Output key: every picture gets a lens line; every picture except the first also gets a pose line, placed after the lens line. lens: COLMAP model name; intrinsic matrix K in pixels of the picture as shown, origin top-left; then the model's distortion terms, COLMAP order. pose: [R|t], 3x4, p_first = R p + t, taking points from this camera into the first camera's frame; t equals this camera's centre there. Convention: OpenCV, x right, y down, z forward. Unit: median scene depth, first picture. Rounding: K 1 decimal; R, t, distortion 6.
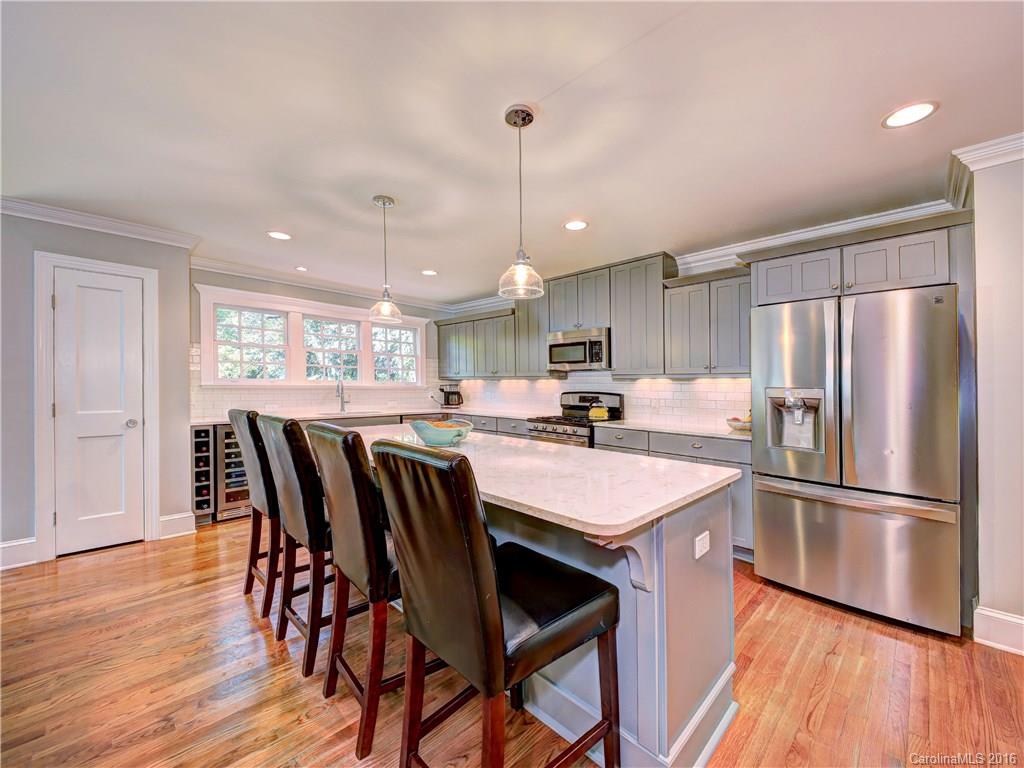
lens RADIAL K [[409.2, 0, 517.6], [0, 409.2, 387.2], [0, 0, 1]] dist [-0.000137, -0.001194]
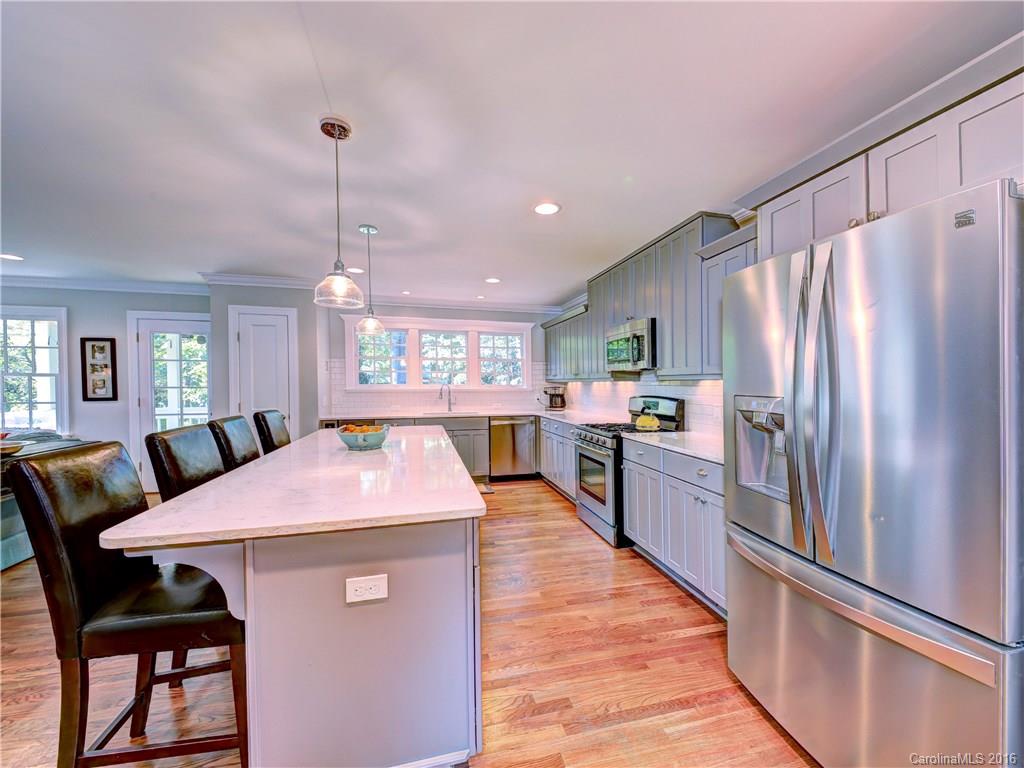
lens RADIAL K [[409.2, 0, 528.7], [0, 409.2, 393.1], [0, 0, 1]] dist [-0.000137, -0.001194]
pose [[0.861887, 0.001166, -0.507100, 0.386144], [0.006426, 0.999892, 0.013221, -0.007270], [0.507060, -0.014653, 0.861786, 0.149374]]
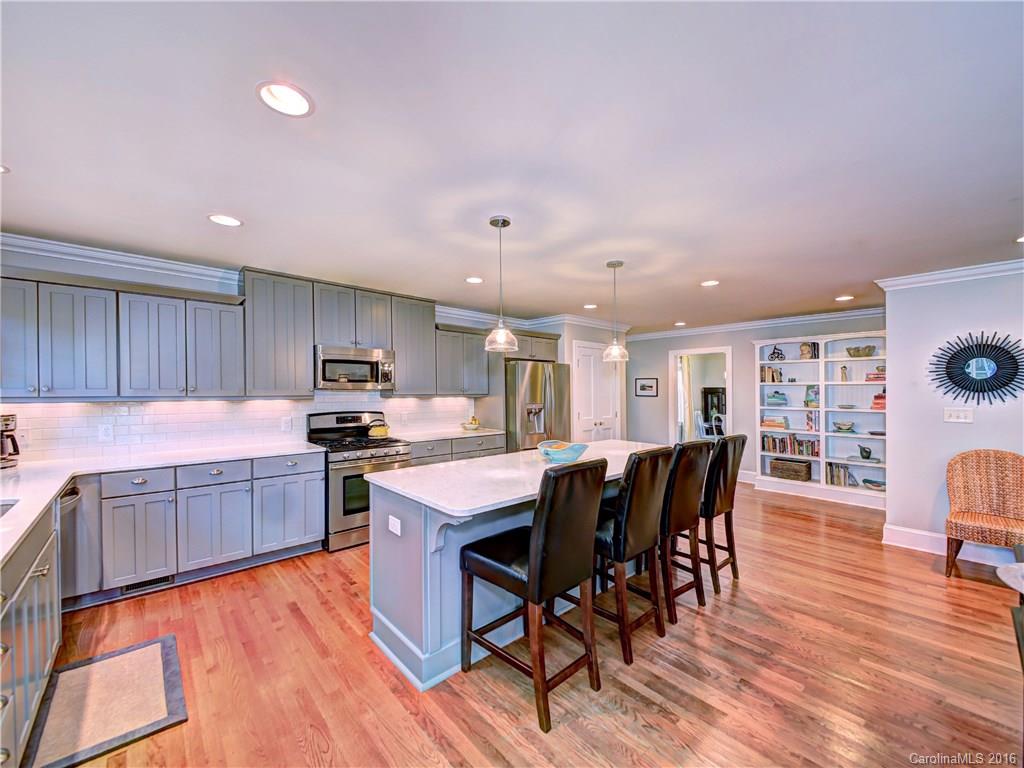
lens RADIAL K [[409.2, 0, 506.0], [0, 409.2, 382.8], [0, 0, 1]] dist [-0.000137, -0.001194]
pose [[0.062851, -0.001720, 0.998021, -0.765956], [0.001965, 0.999997, 0.001599, -0.058656], [-0.998021, 0.001861, 0.062854, 0.575010]]
